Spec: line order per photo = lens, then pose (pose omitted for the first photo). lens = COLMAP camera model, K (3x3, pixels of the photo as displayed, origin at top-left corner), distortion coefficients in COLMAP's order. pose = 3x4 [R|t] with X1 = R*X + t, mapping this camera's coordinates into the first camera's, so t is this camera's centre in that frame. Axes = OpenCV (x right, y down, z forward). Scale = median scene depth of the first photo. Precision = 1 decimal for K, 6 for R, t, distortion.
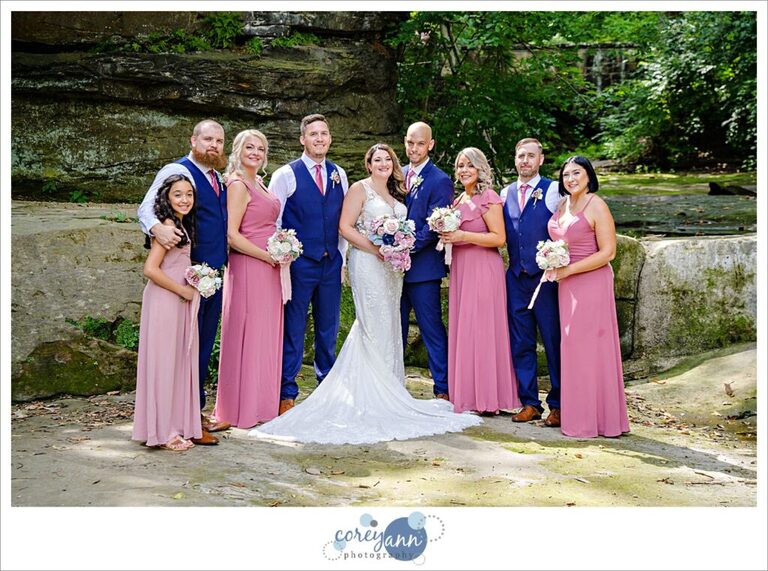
lens RADIAL K [[1516.7, 0, 385.5], [0, 1516.7, 265.3], [0, 0, 1]] dist [0.532673, 0.000000]
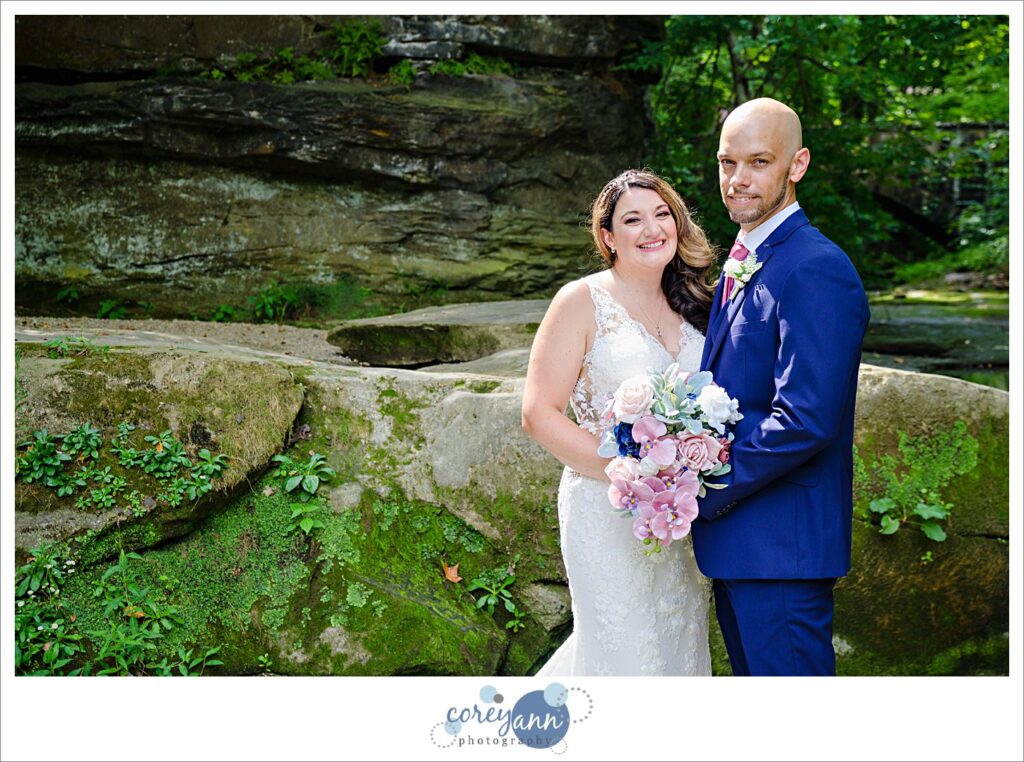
lens RADIAL K [[1688.1, 0, 513.3], [0, 1688.1, 371.7], [0, 0, 1]] dist [0.301784, 0.000000]
pose [[0.993681, 0.013423, -0.111436, 0.041067], [-0.014931, 0.999808, -0.012702, -0.012060], [0.111244, 0.014286, 0.993690, 0.320446]]
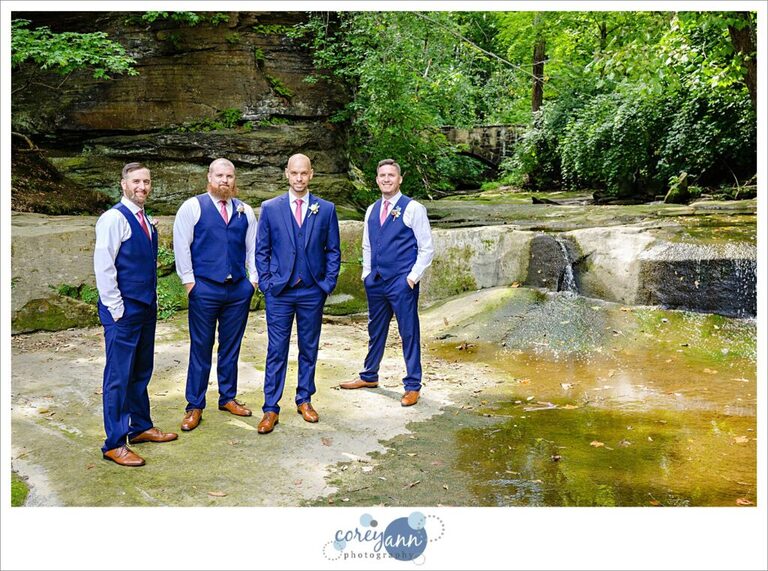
lens RADIAL K [[781.4, 0, 373.1], [0, 781.4, 271.6], [0, 0, 1]] dist [-0.006408, 0.000000]
pose [[0.997497, -0.016446, -0.068765, 0.123499], [0.018907, 0.999198, 0.035288, -0.002505], [0.068129, -0.036500, 0.997009, 0.100257]]
